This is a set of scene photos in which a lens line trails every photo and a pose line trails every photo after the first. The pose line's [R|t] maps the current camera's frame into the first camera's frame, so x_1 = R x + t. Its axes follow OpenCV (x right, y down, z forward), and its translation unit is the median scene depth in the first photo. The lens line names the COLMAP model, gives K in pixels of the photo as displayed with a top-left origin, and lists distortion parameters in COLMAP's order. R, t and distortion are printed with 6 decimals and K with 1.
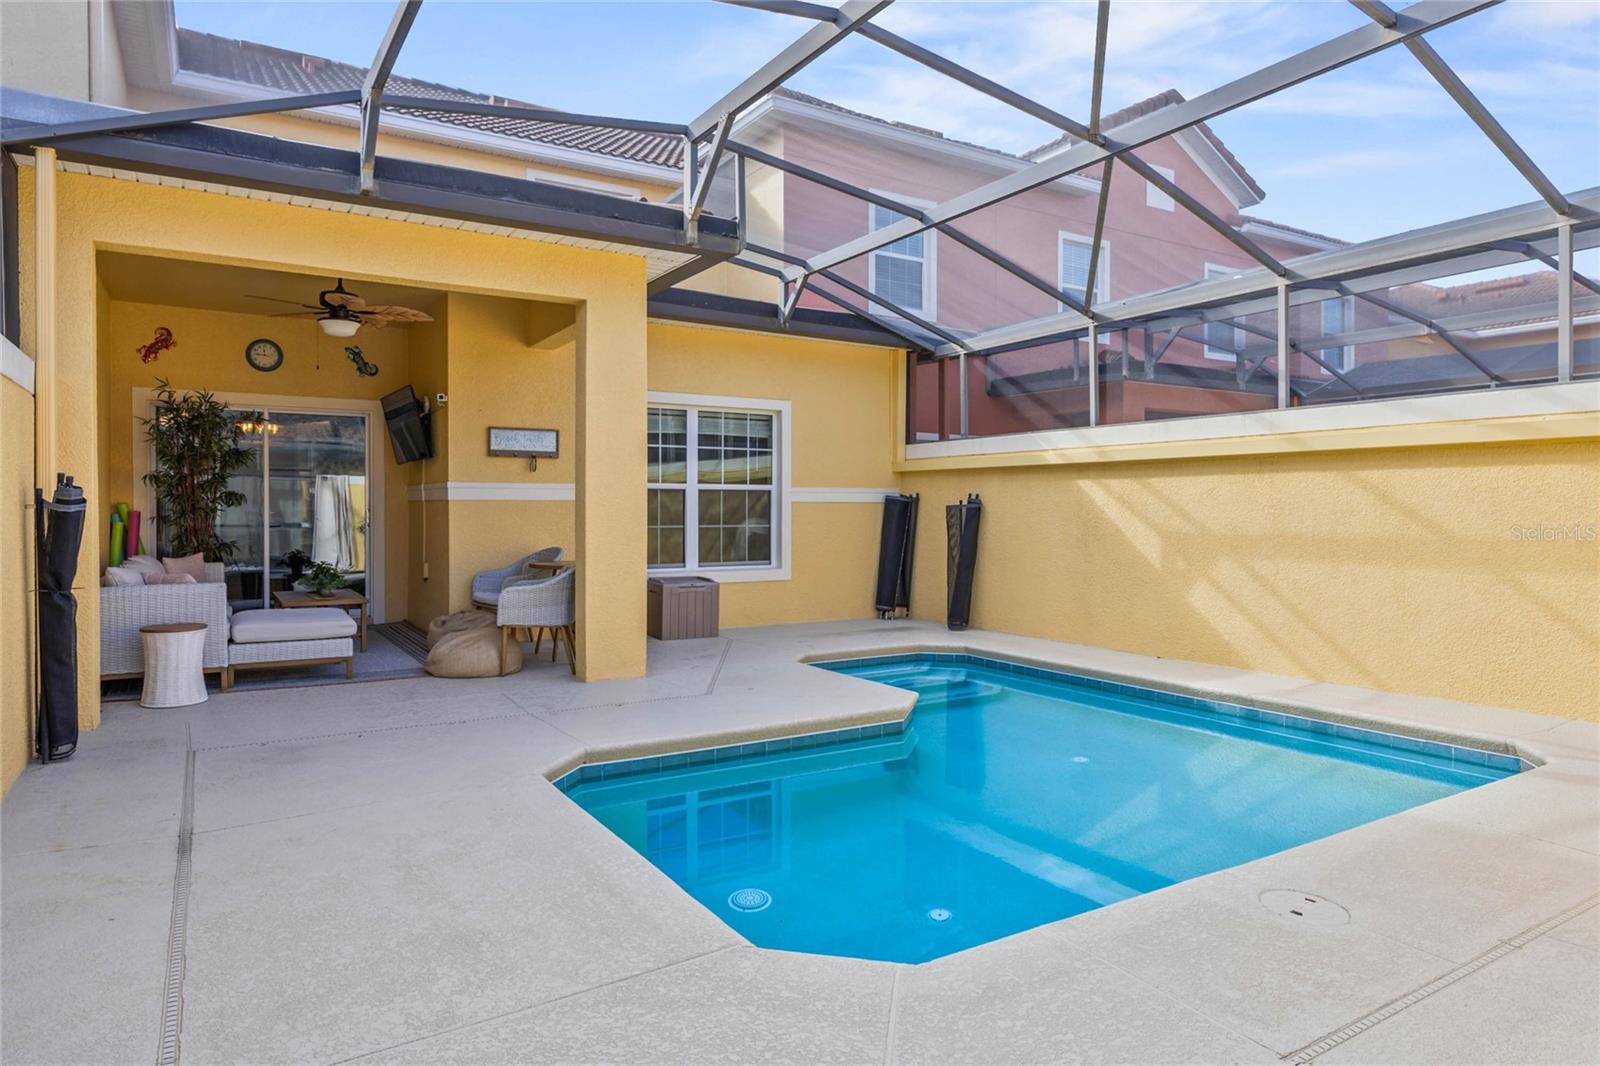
lens RADIAL K [[956.4, 0, 806.7], [0, 956.4, 523.8], [0, 0, 1]] dist [0.004110, -0.000680]
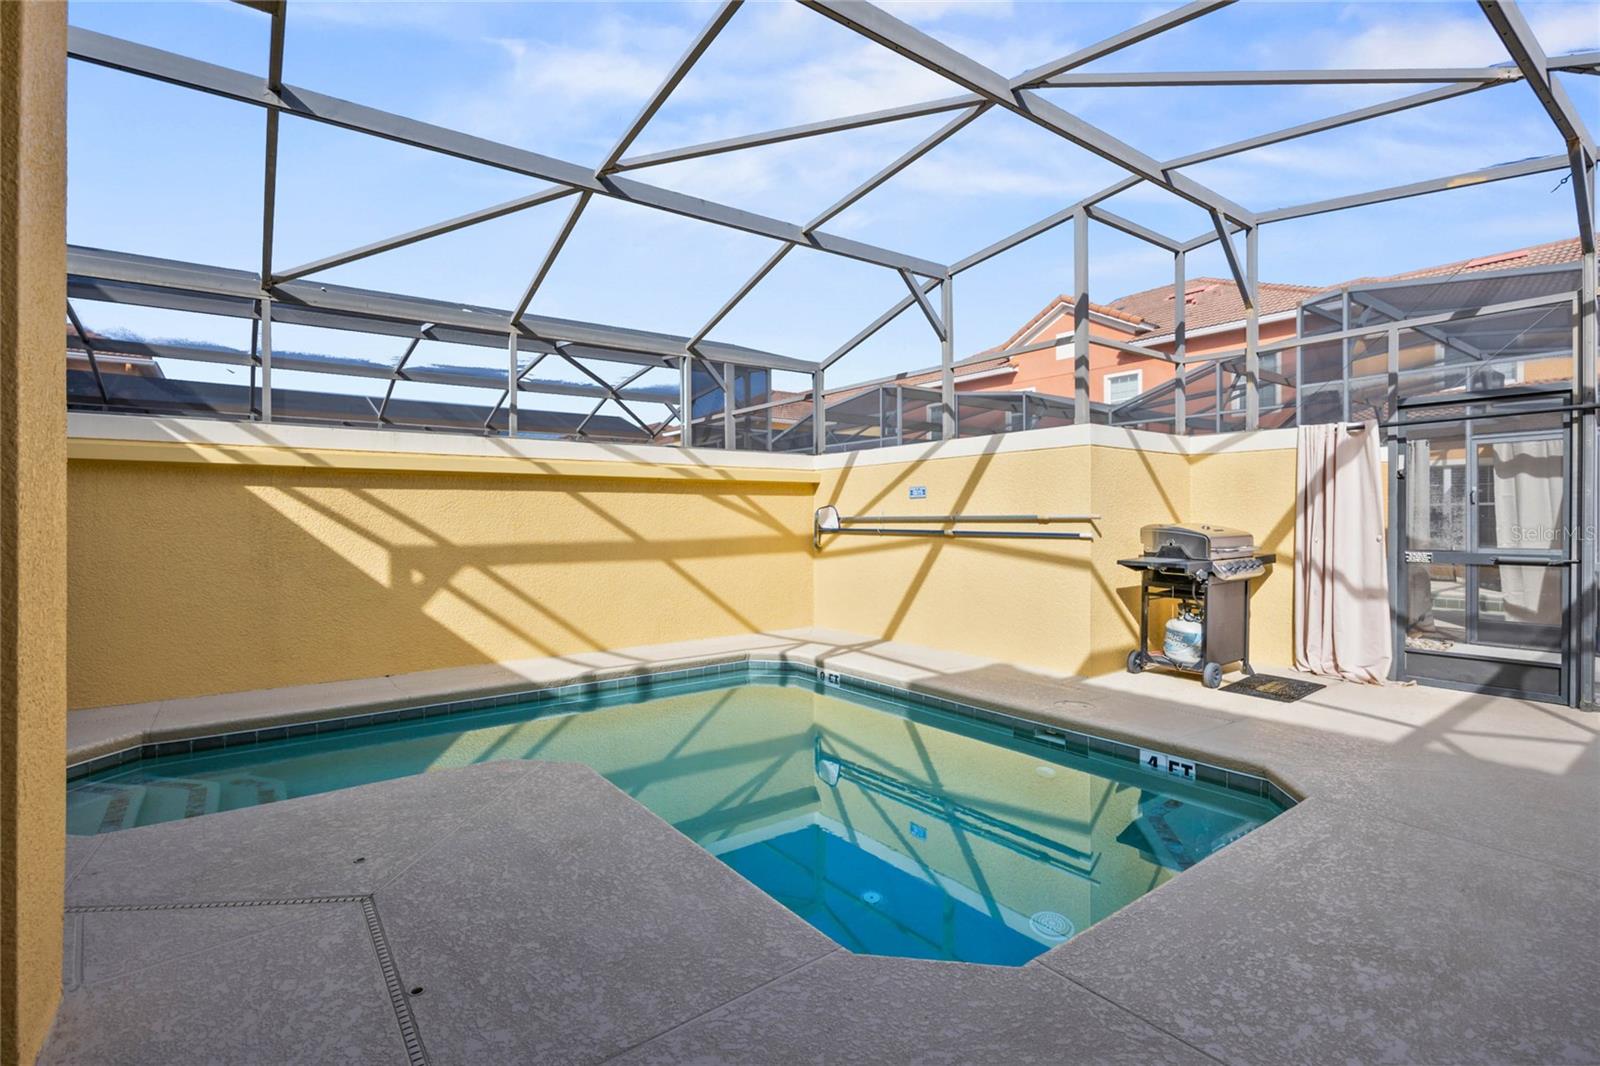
lens RADIAL K [[741.3, 0, 782.3], [0, 741.3, 535.9], [0, 0, 1]] dist [-0.008210, 0.000068]
pose [[-0.069581, -0.021685, 0.997341, -0.438057], [0.020263, 0.999527, 0.023146, -0.013068], [-0.997370, 0.021820, -0.069109, 0.709555]]
